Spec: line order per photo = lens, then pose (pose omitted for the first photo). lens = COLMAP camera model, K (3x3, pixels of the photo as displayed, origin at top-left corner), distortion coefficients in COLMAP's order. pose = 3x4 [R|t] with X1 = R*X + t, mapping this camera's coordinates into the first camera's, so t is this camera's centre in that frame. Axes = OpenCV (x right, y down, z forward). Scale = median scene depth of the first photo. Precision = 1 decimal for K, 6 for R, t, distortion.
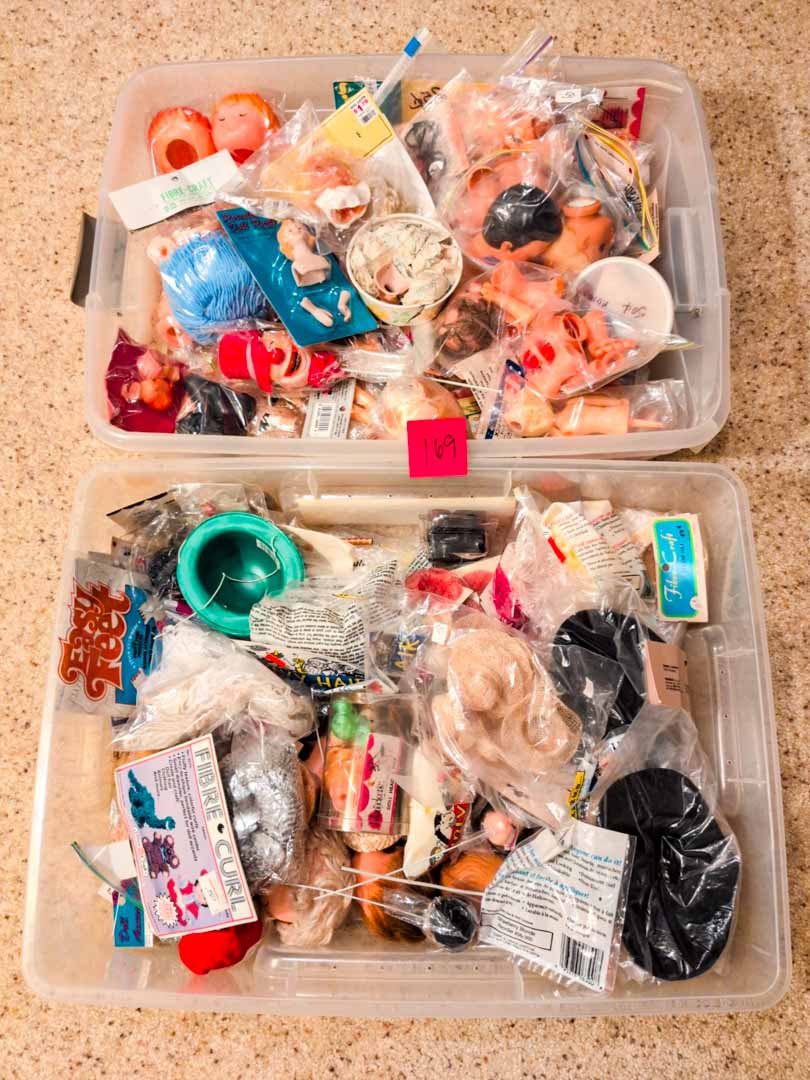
lens RADIAL K [[846.6, 0, 405.0], [0, 846.6, 540.0], [0, 0, 1]] dist [-0.014418, 0.006132]
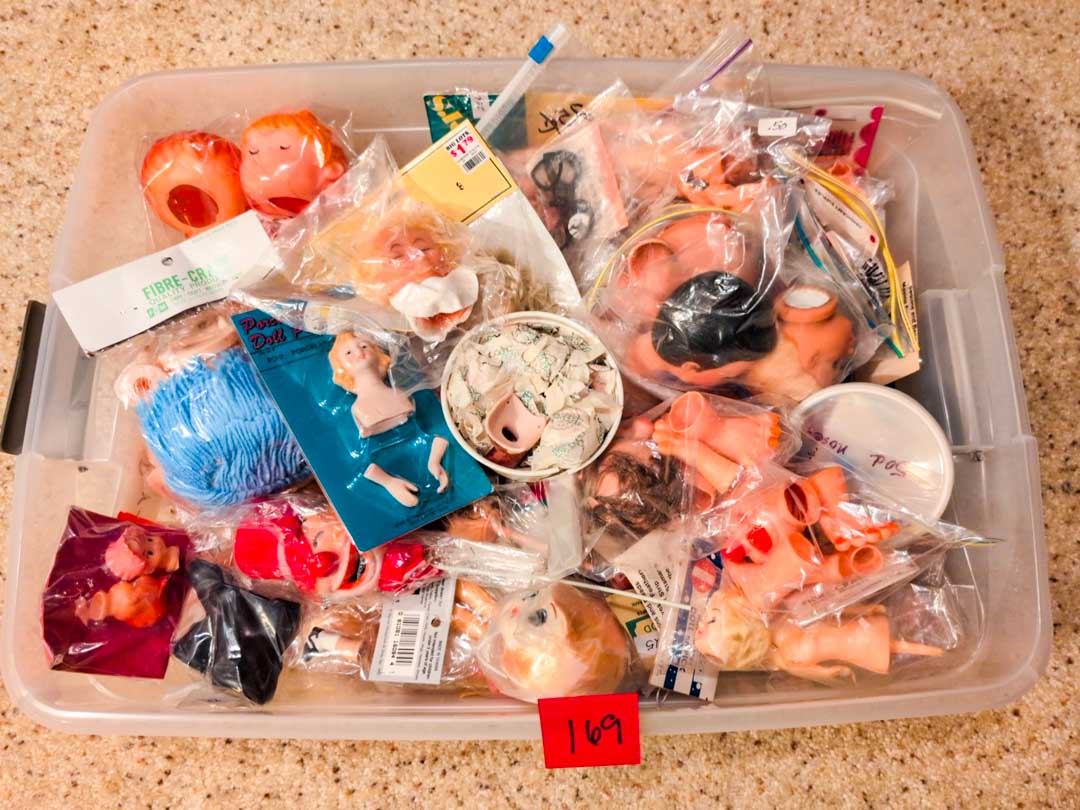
lens RADIAL K [[846.6, 0, 576.6], [0, 846.6, 400.2], [0, 0, 1]] dist [-0.014418, 0.006132]
pose [[0.998960, -0.011612, 0.044085, 0.003992], [0.013254, 0.999222, -0.037148, -0.286387], [-0.043620, 0.037694, 0.998337, 0.348265]]
